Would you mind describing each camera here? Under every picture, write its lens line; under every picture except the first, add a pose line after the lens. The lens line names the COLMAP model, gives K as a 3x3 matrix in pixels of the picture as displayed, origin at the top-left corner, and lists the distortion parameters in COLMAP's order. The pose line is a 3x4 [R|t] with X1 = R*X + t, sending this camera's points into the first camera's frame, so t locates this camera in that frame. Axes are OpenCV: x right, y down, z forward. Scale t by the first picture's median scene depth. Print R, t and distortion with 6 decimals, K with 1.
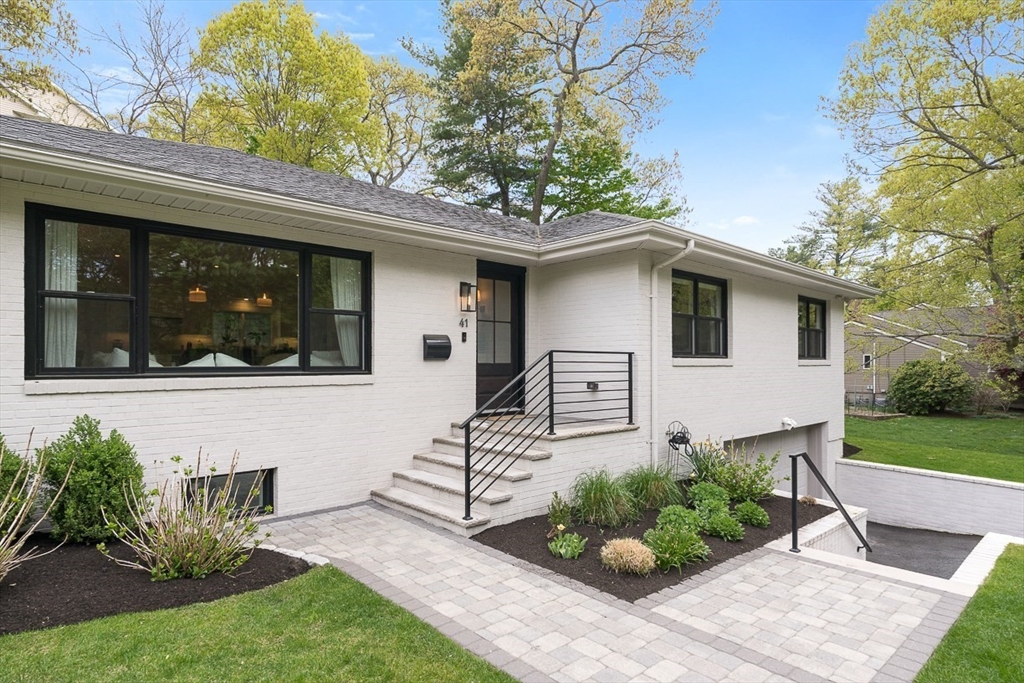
lens RADIAL K [[540.5, 0, 512.7], [0, 540.5, 342.7], [0, 0, 1]] dist [-0.002699, 0.000541]
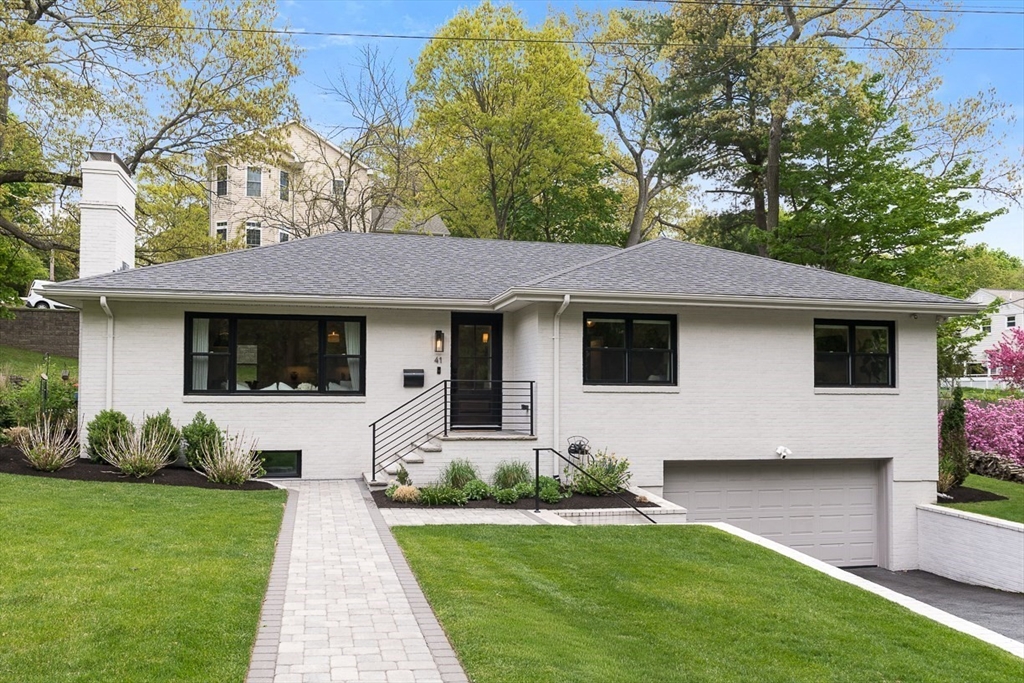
lens RADIAL K [[774.2, 0, 511.6], [0, 774.2, 340.1], [0, 0, 1]] dist [0.005873, -0.002354]
pose [[0.882148, -0.028680, -0.470098, 1.124496], [0.012276, 0.999205, -0.037924, -0.011766], [0.470812, 0.027683, 0.881799, -0.732967]]
